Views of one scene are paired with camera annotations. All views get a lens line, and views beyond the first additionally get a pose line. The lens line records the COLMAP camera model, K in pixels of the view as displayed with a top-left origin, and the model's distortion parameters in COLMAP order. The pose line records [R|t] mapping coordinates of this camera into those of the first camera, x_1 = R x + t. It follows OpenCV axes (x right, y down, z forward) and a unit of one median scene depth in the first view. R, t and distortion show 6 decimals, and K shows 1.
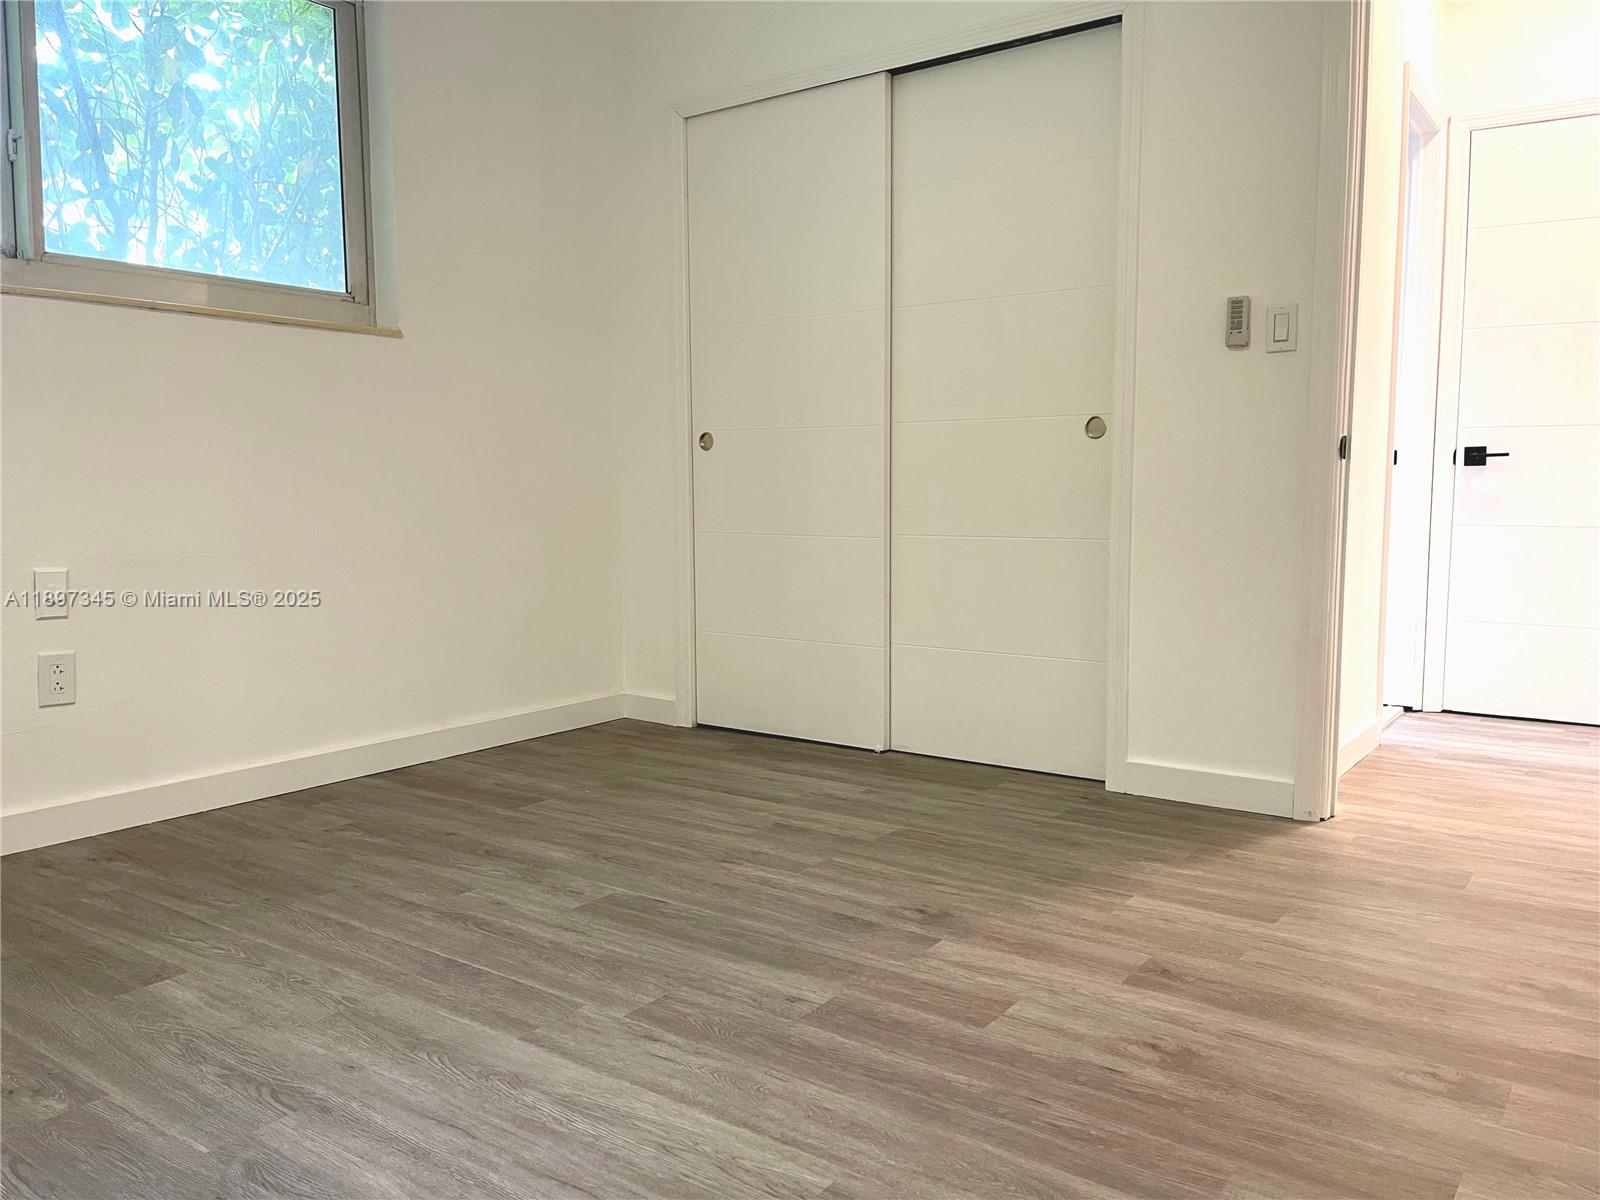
lens RADIAL K [[1183.1, 0, 803.9], [0, 1183.1, 608.8], [0, 0, 1]] dist [0.028313, -0.004203]
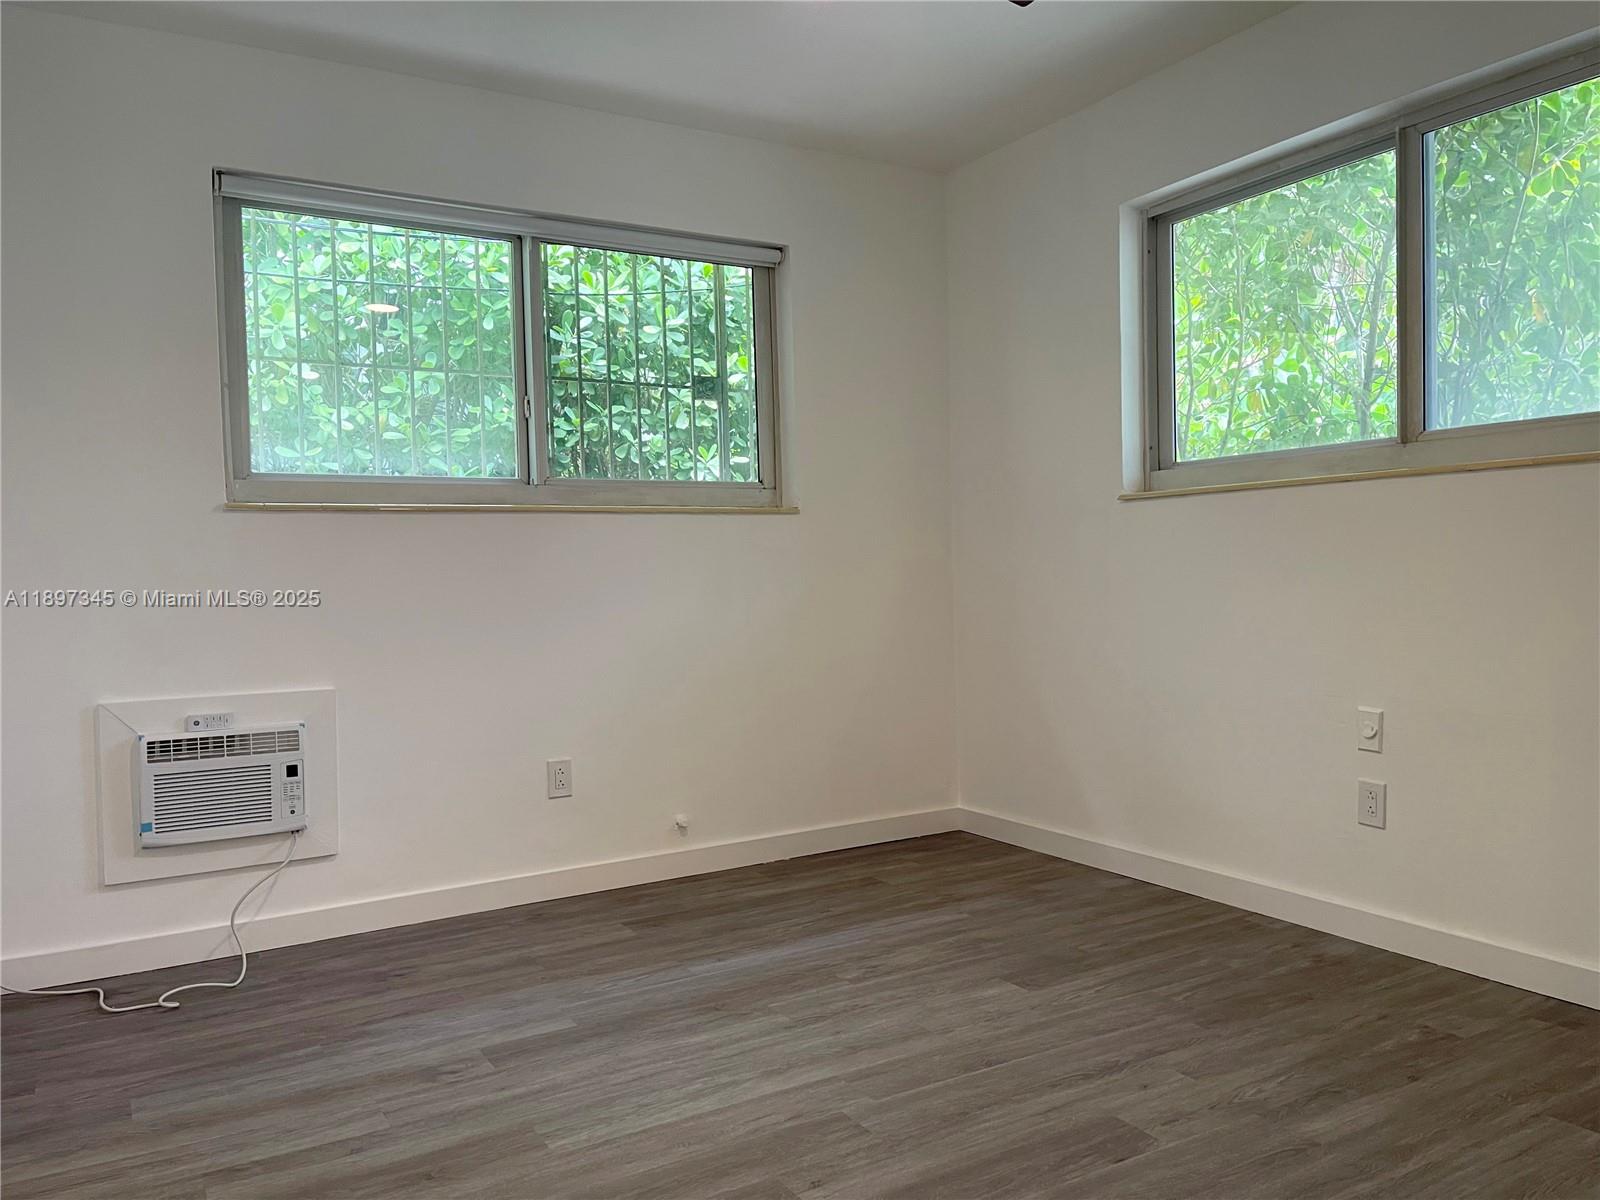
lens RADIAL K [[1183.1, 0, 803.9], [0, 1183.1, 608.8], [0, 0, 1]] dist [0.028313, -0.004203]
pose [[-0.385961, 0.038092, -0.921729, 0.833731], [-0.075123, 0.994531, 0.072557, -0.220984], [0.919452, 0.097247, -0.380988, 1.184153]]
